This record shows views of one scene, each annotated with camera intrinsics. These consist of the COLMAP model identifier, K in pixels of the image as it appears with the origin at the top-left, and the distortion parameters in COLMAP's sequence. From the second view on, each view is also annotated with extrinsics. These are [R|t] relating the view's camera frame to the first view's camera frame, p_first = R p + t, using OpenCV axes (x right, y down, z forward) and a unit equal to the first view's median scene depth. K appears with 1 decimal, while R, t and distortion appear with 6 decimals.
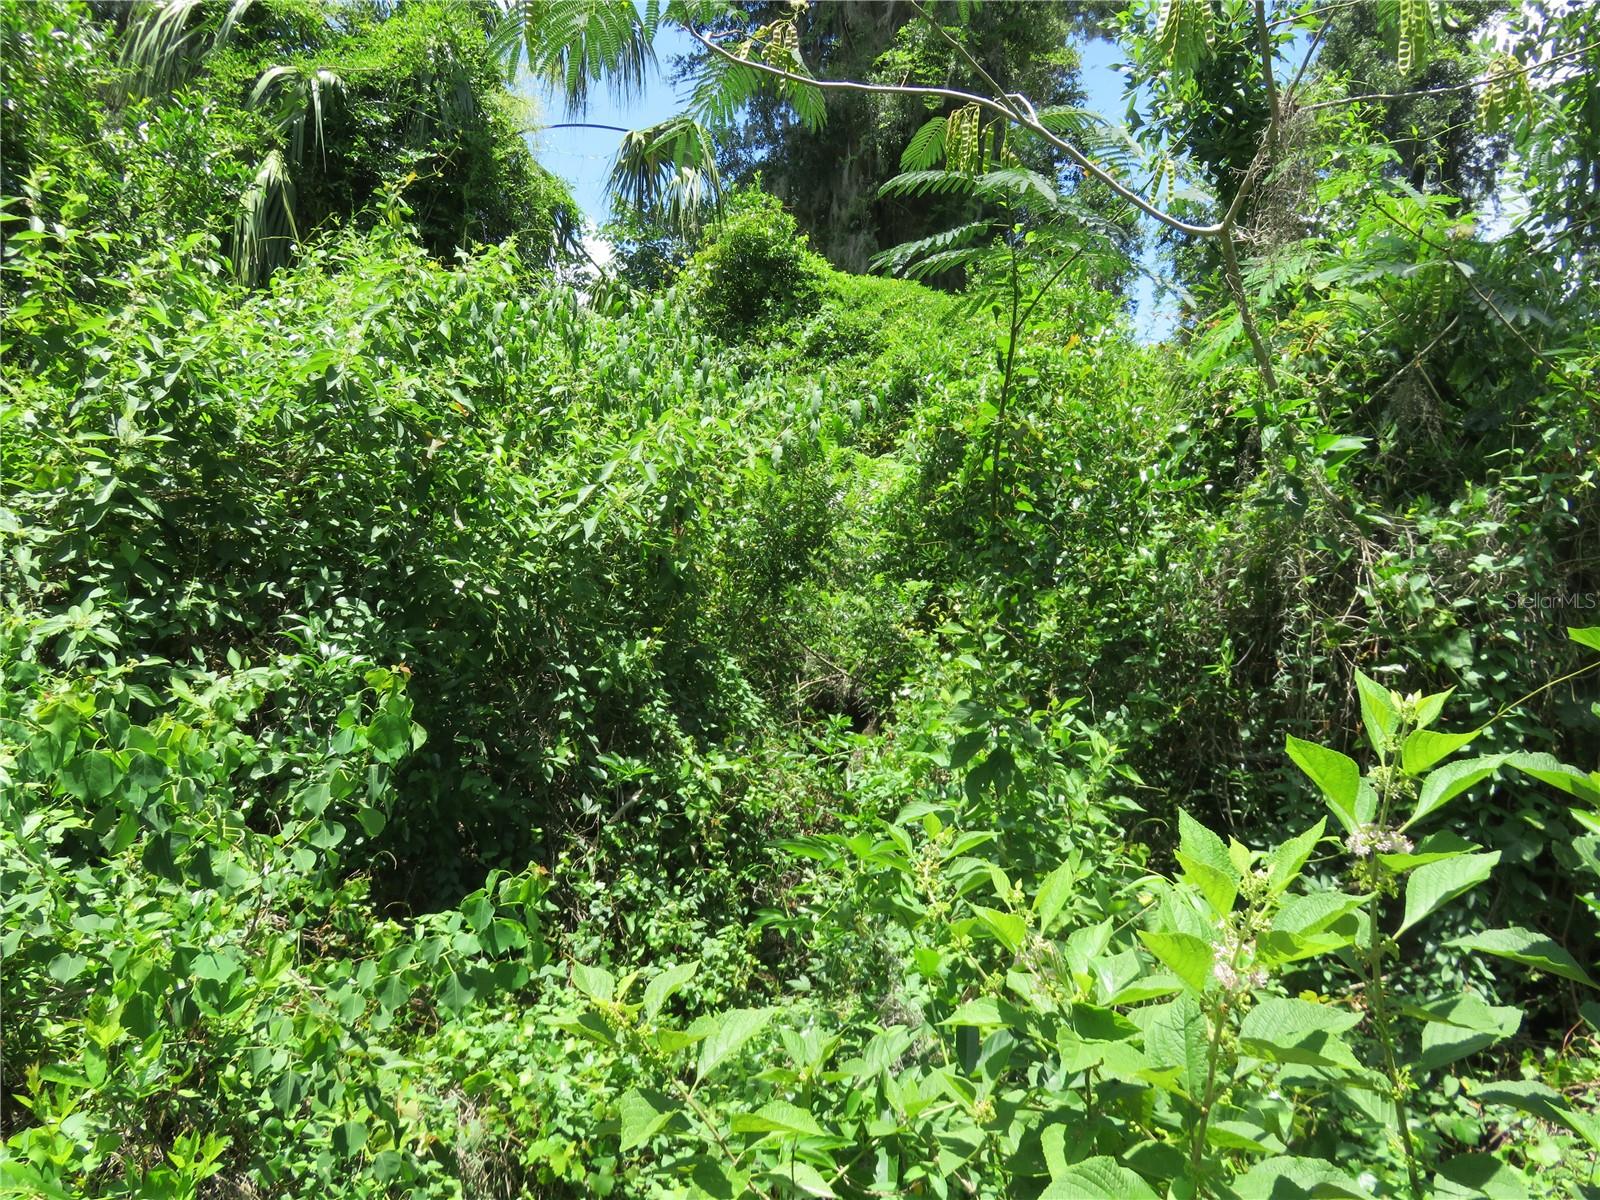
lens RADIAL K [[1188.1, 0, 801.4], [0, 1188.1, 599.8], [0, 0, 1]] dist [-0.014523, -0.000862]
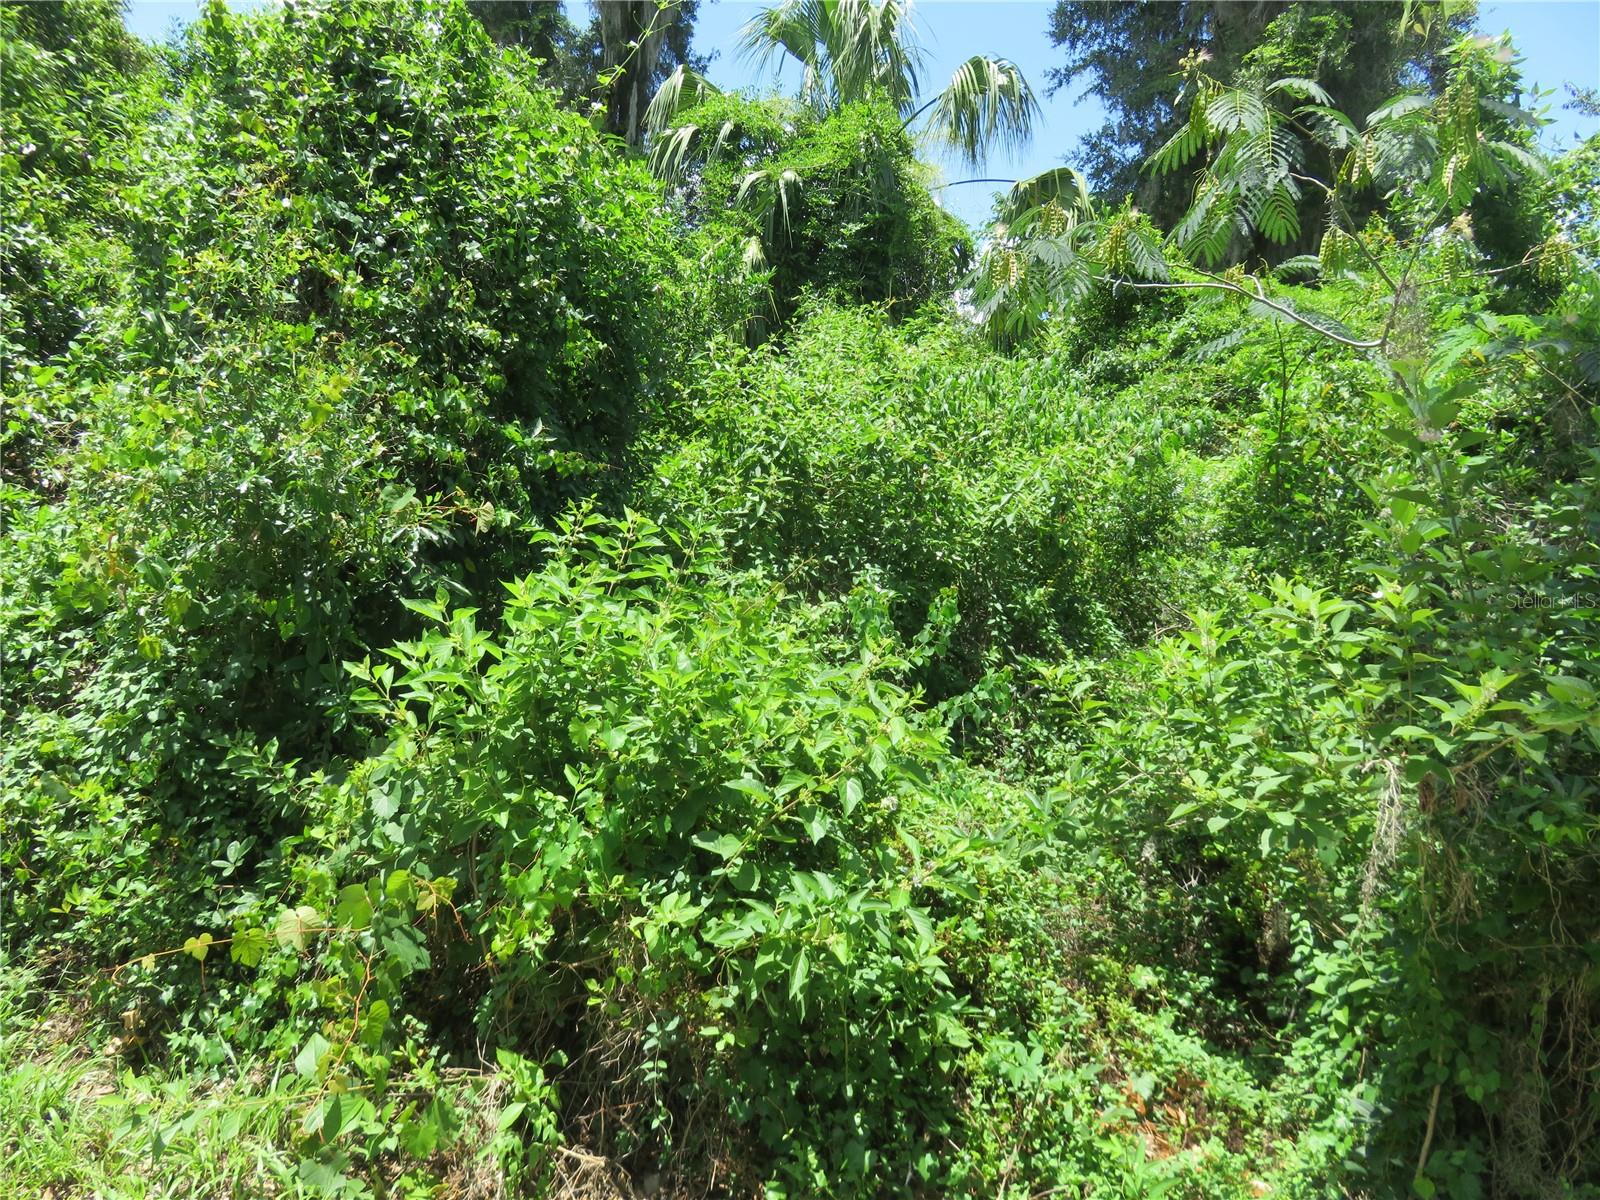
lens RADIAL K [[1188.1, 0, 804.3], [0, 1188.1, 594.3], [0, 0, 1]] dist [-0.014523, -0.000862]
pose [[0.951153, -0.003660, -0.308700, 0.046282], [0.009531, 0.999801, 0.017513, 0.008806], [0.308574, -0.019599, 0.950998, -0.500851]]
